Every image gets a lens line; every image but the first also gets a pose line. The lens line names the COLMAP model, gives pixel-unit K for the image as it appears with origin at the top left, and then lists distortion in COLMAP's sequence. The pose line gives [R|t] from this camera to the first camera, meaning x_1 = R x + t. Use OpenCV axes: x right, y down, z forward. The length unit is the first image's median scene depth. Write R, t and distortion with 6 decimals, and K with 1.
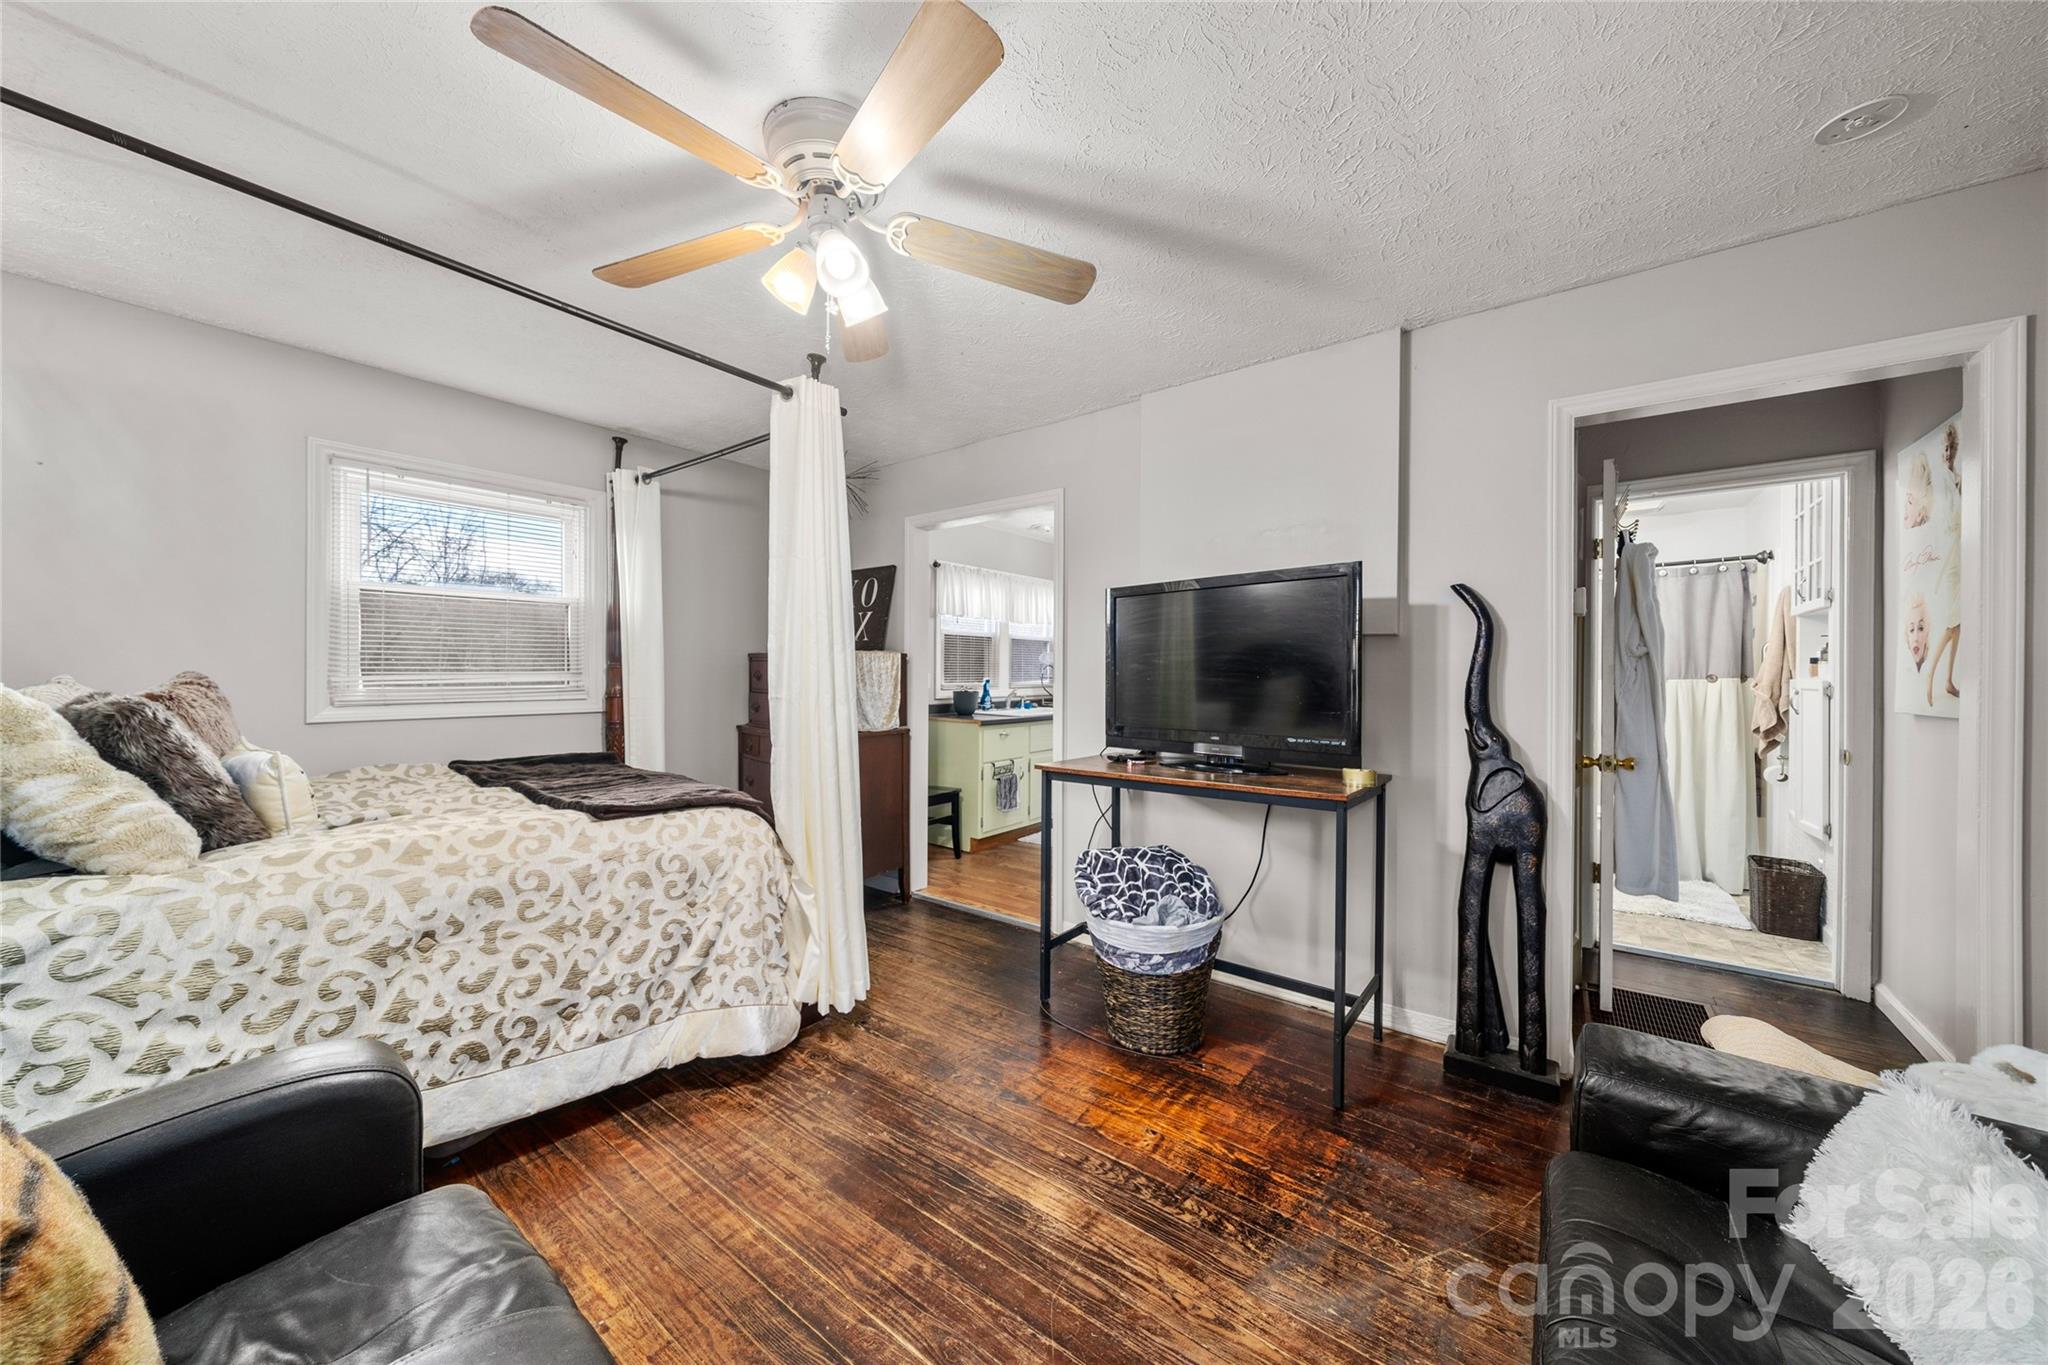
lens RADIAL K [[709.2, 0, 1018.5], [0, 709.2, 678.0], [0, 0, 1]] dist [-0.008714, 0.000383]
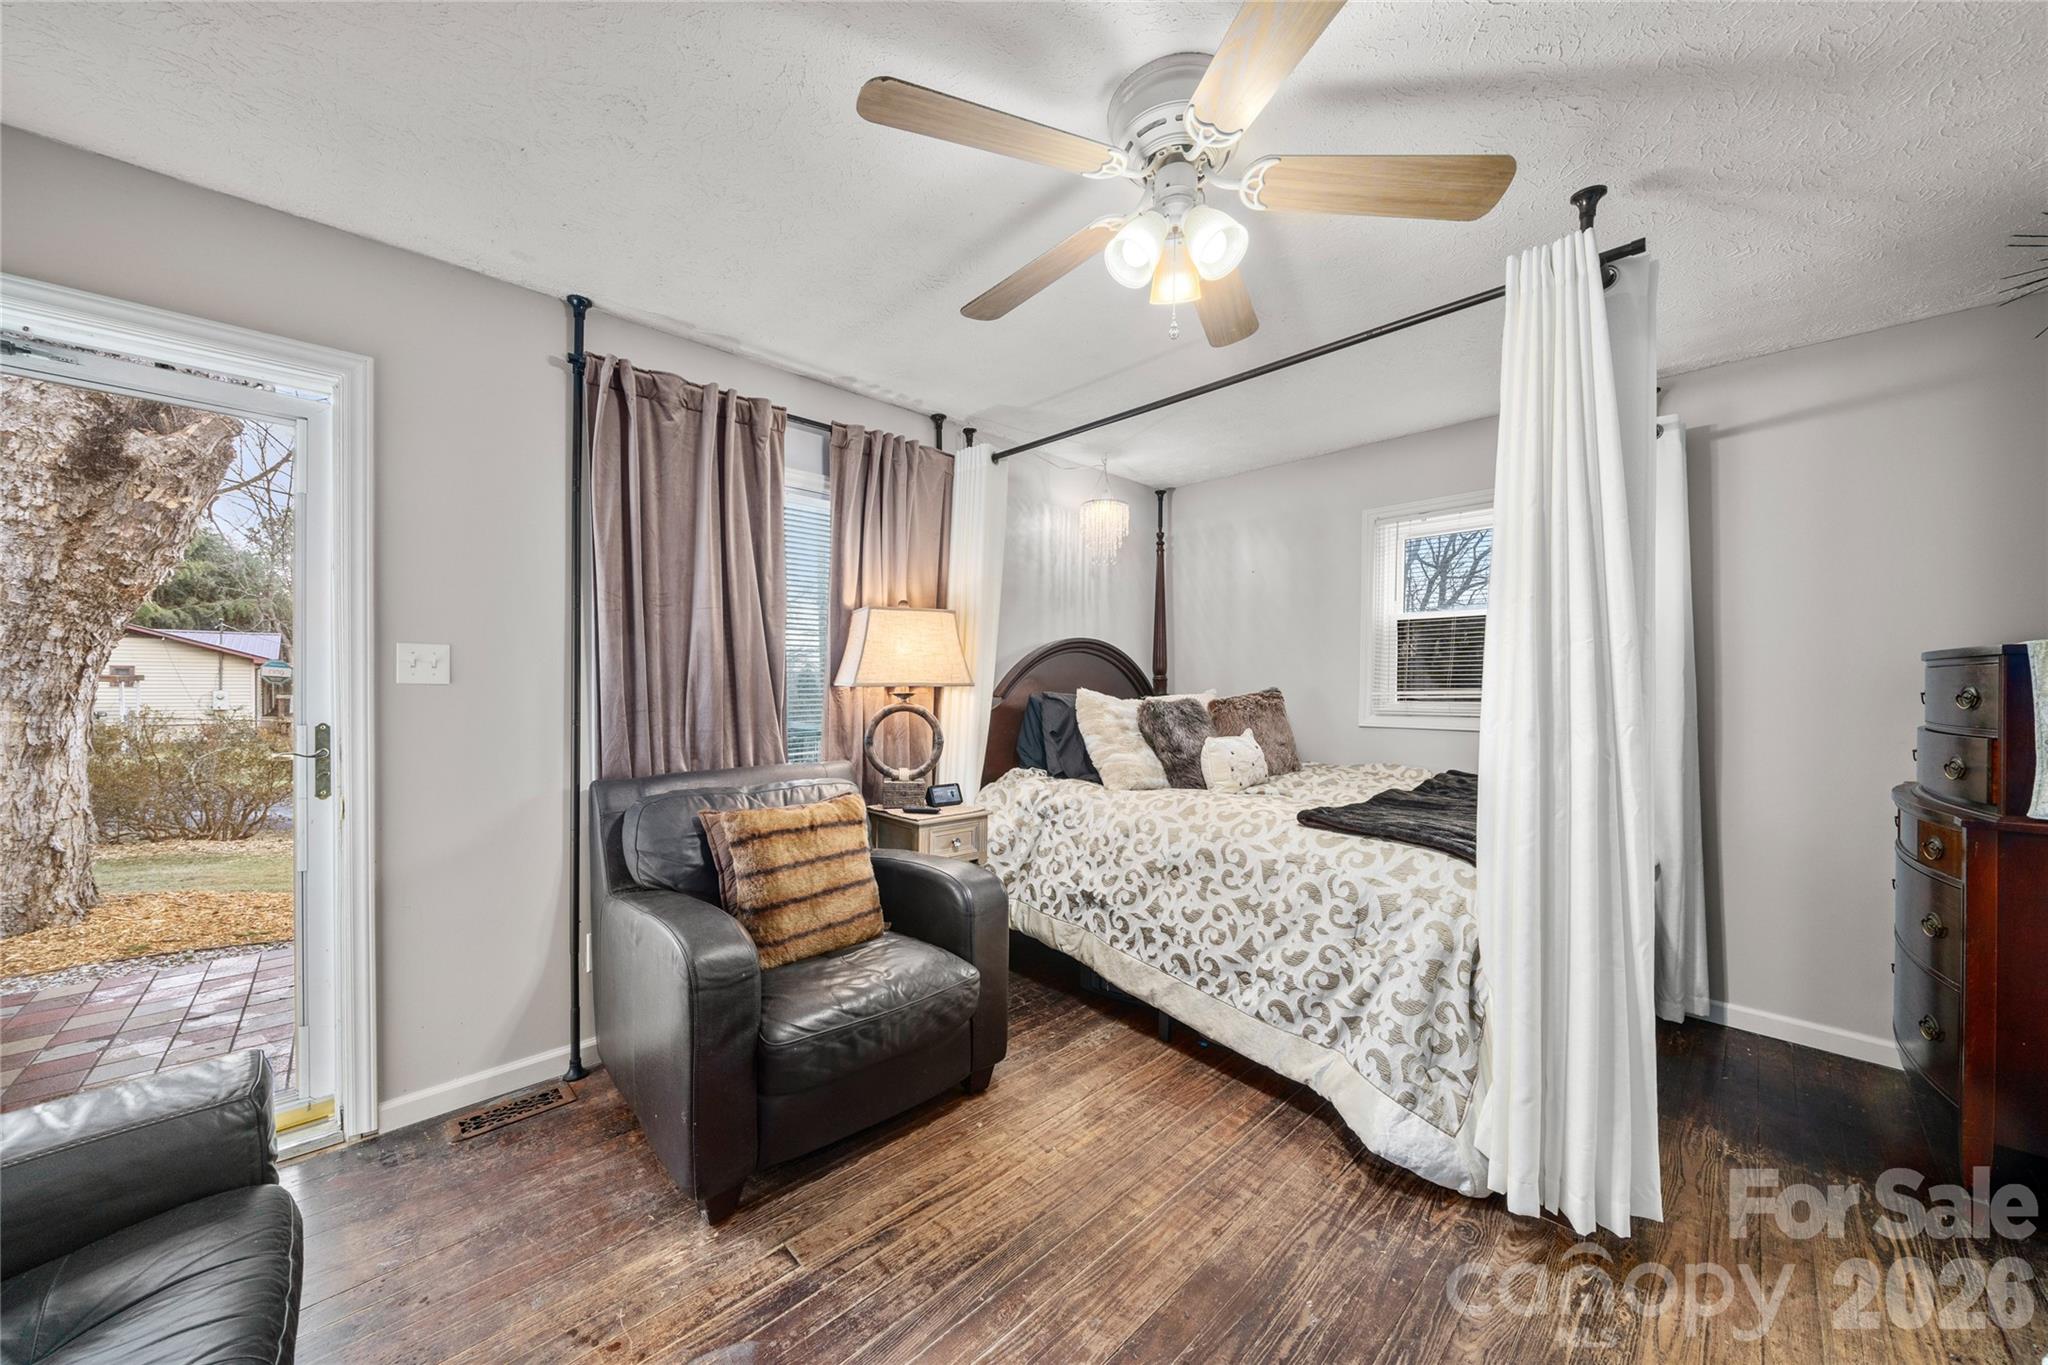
lens RADIAL K [[709.2, 0, 1023.2], [0, 709.2, 689.4], [0, 0, 1]] dist [-0.008714, 0.000383]
pose [[-0.165708, 0.000480, -0.986175, 0.576311], [-0.007717, 0.999969, 0.001783, -0.002341], [0.986145, 0.007905, -0.165699, 0.824051]]
